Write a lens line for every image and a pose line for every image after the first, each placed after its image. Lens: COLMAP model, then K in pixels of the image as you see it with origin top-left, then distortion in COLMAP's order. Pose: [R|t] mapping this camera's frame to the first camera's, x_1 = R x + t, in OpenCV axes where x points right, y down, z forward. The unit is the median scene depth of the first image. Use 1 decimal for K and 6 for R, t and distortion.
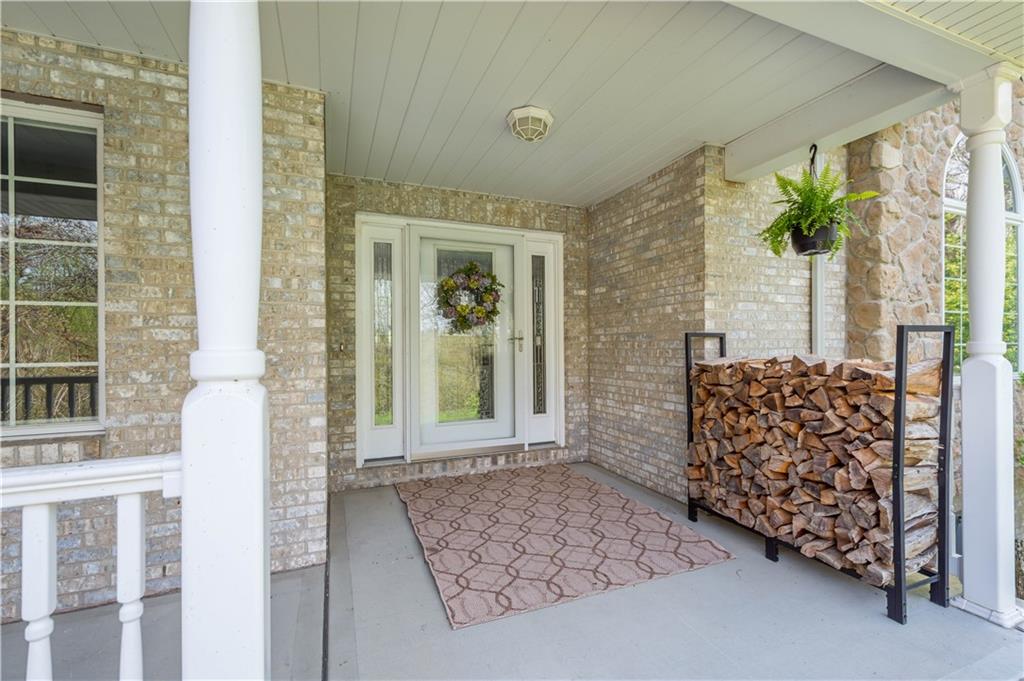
lens RADIAL K [[453.5, 0, 518.6], [0, 453.5, 343.2], [0, 0, 1]] dist [0.015495, -0.000395]
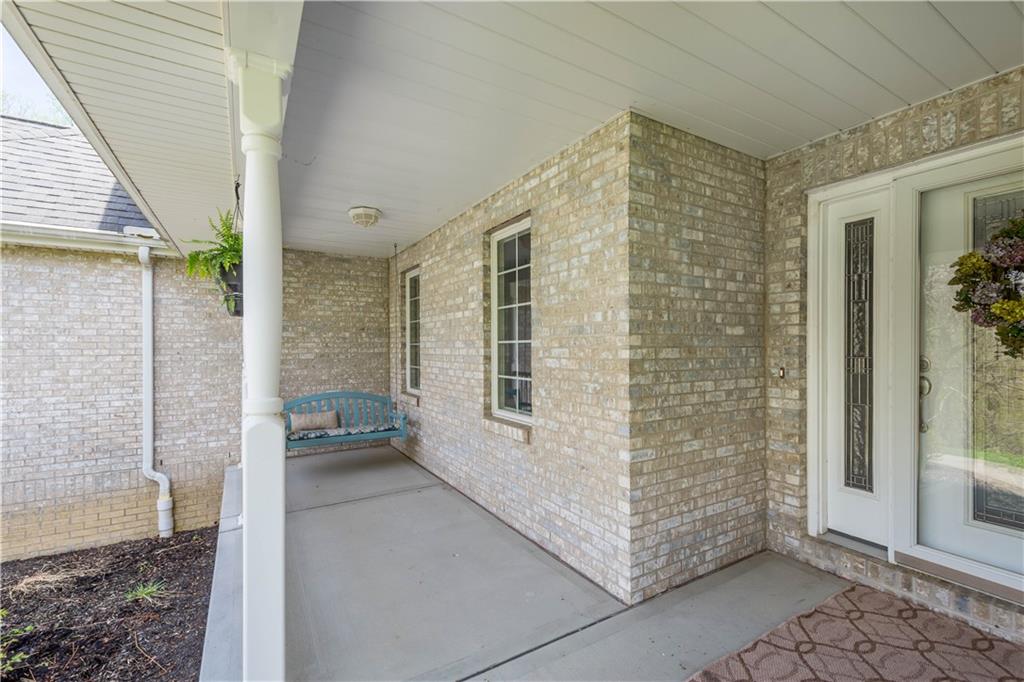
lens RADIAL K [[453.5, 0, 518.2], [0, 453.5, 348.2], [0, 0, 1]] dist [0.015495, -0.000395]
pose [[0.148614, 0.008842, -0.988856, 0.326815], [0.010311, 0.999892, 0.010491, -0.047168], [0.988842, -0.011755, 0.148507, 0.432086]]
